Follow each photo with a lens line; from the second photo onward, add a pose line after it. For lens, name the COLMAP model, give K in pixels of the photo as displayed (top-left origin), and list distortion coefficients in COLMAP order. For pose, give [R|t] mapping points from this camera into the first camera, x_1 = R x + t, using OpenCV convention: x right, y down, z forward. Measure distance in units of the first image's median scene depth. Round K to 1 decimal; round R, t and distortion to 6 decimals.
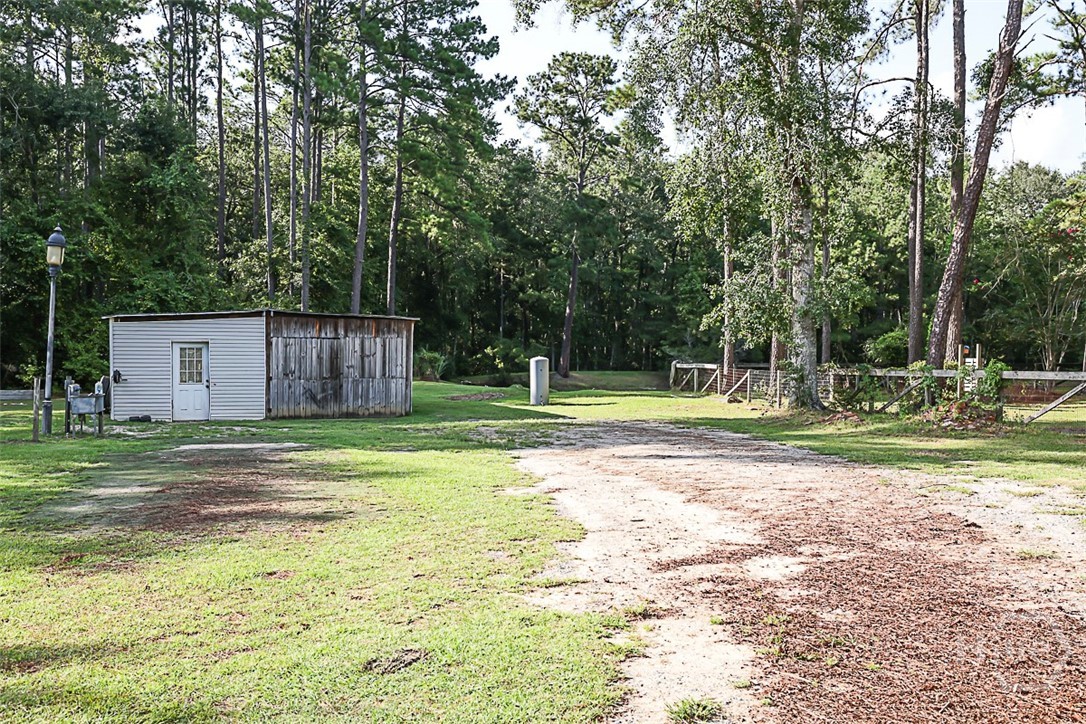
lens RADIAL K [[1094.3, 0, 543.0], [0, 1094.3, 363.0], [0, 0, 1]] dist [0.002006, 0.000000]
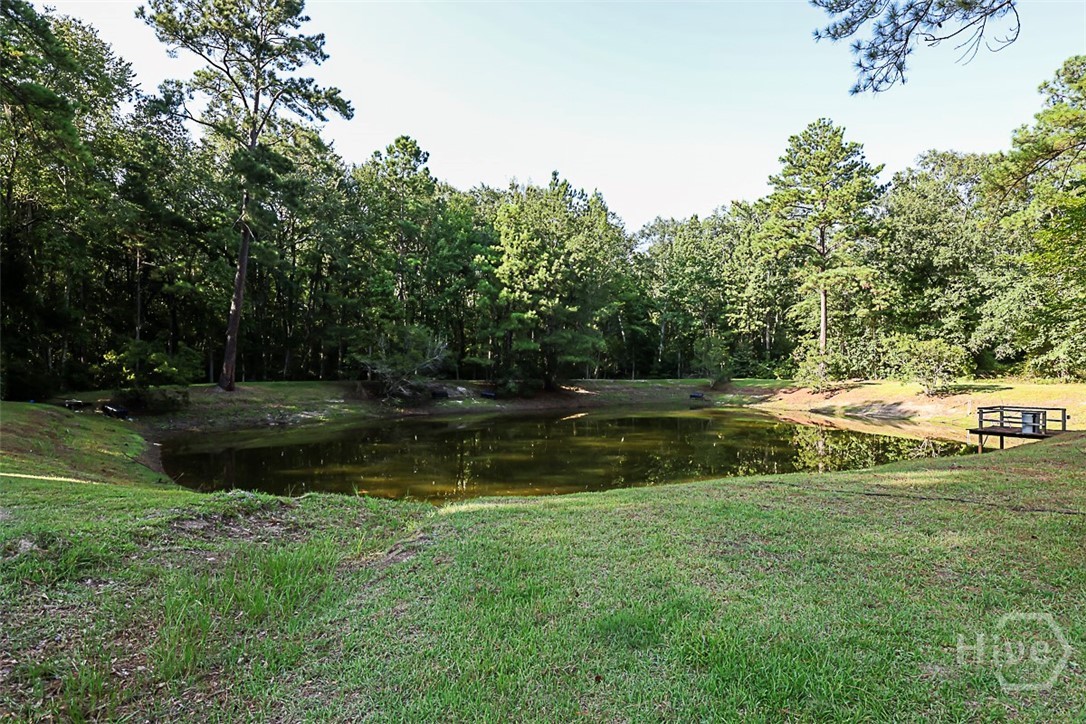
lens RADIAL K [[630.5, 0, 542.2], [0, 630.5, 365.1], [0, 0, 1]] dist [-0.001453, 0.000213]
pose [[0.879363, 0.002287, 0.476147, 0.002087], [-0.000598, 0.999993, -0.003698, -0.003946], [-0.476152, 0.002967, 0.879358, 0.479275]]
